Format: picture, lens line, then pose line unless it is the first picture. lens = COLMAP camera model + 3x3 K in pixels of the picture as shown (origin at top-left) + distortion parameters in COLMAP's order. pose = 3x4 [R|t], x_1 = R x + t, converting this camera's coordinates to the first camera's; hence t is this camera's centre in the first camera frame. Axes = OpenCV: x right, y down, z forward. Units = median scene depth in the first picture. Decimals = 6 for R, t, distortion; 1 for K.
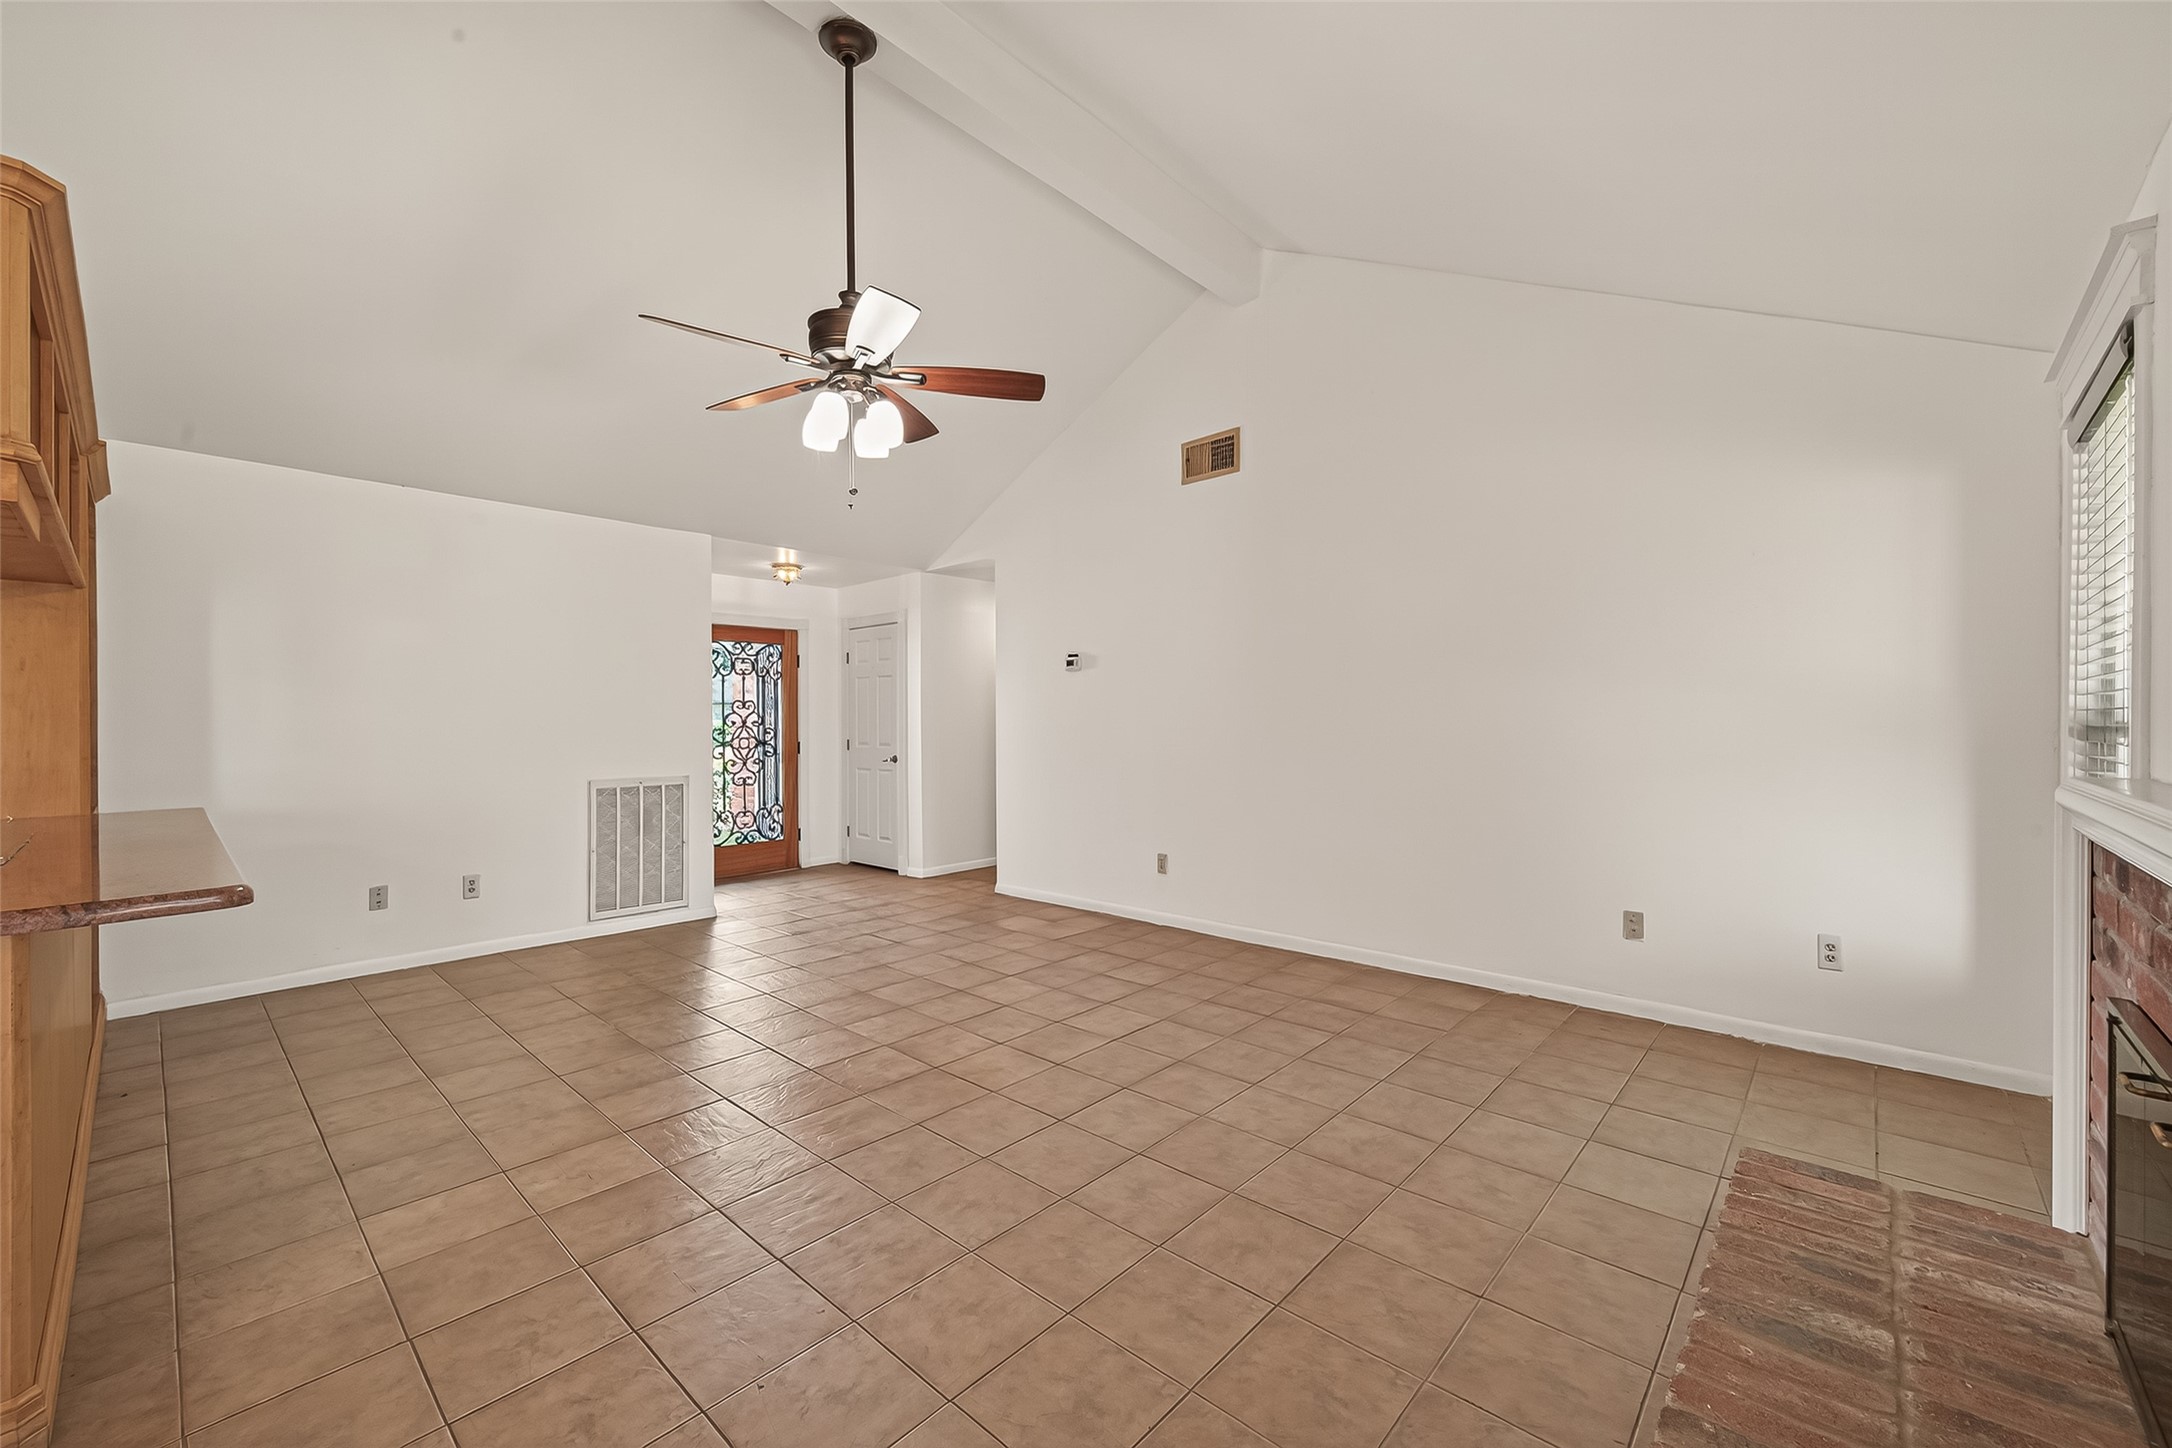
lens RADIAL K [[858.3, 0, 1091.6], [0, 858.3, 717.4], [0, 0, 1]] dist [0.006194, -0.000728]
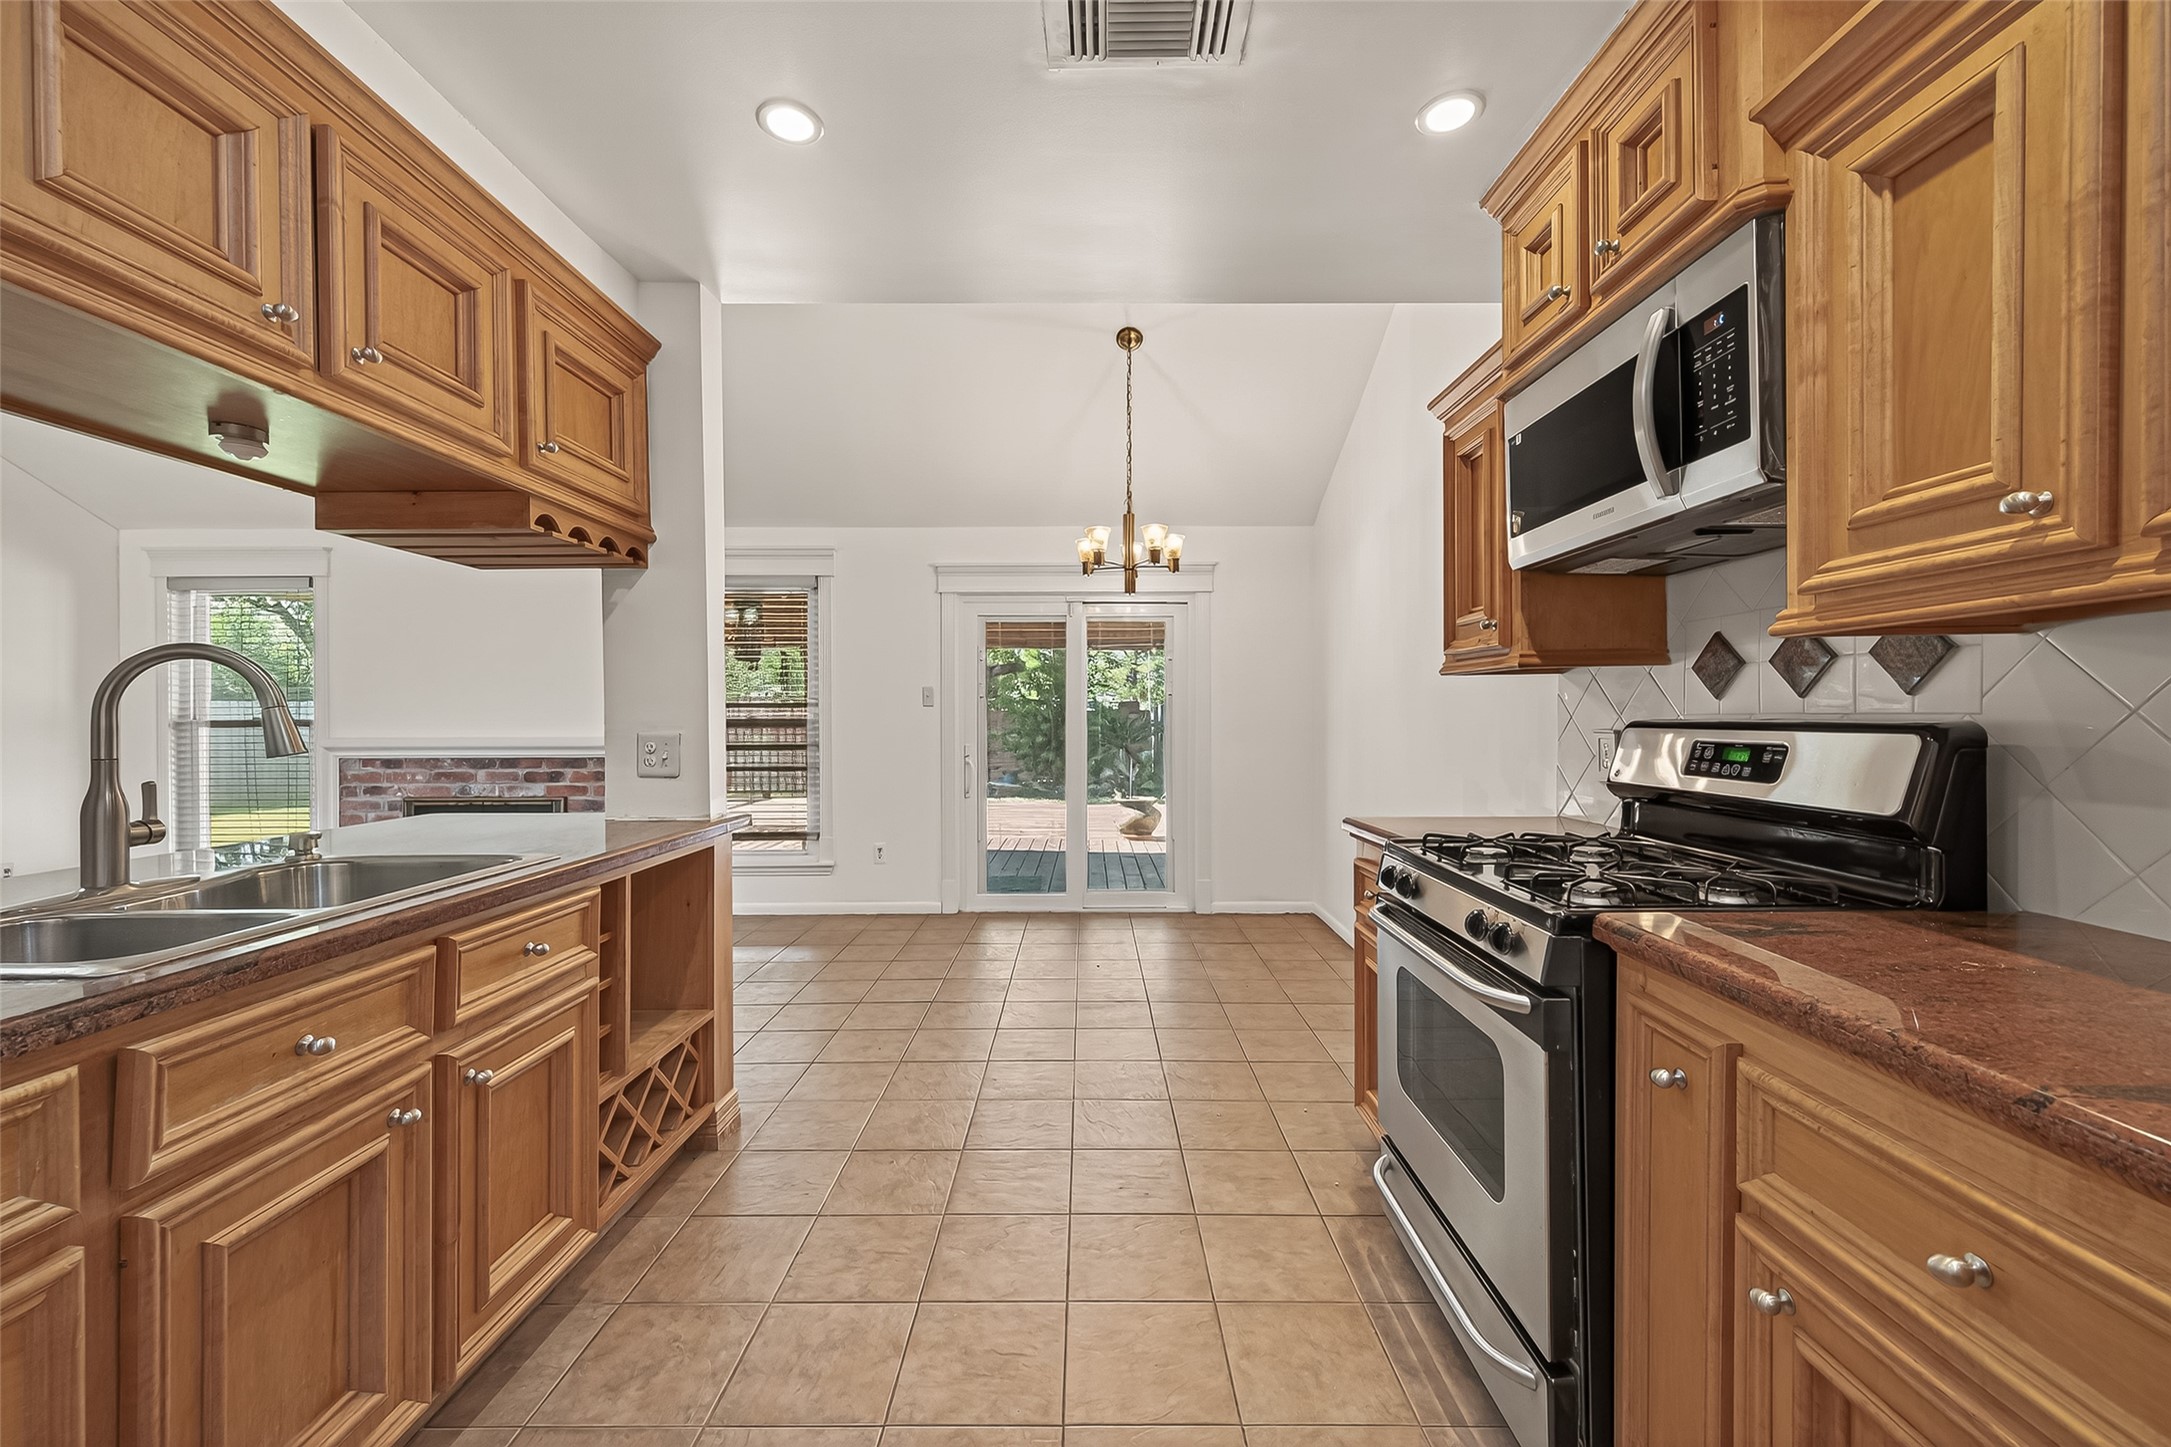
lens RADIAL K [[853.8, 0, 1085.5], [0, 853.8, 723.5], [0, 0, 1]] dist [0.010483, 0.000032]
pose [[-0.669680, 0.003580, 0.742641, -0.995756], [0.007365, 0.999971, 0.001821, 0.011497], [-0.742614, 0.006689, -0.669687, 0.389143]]
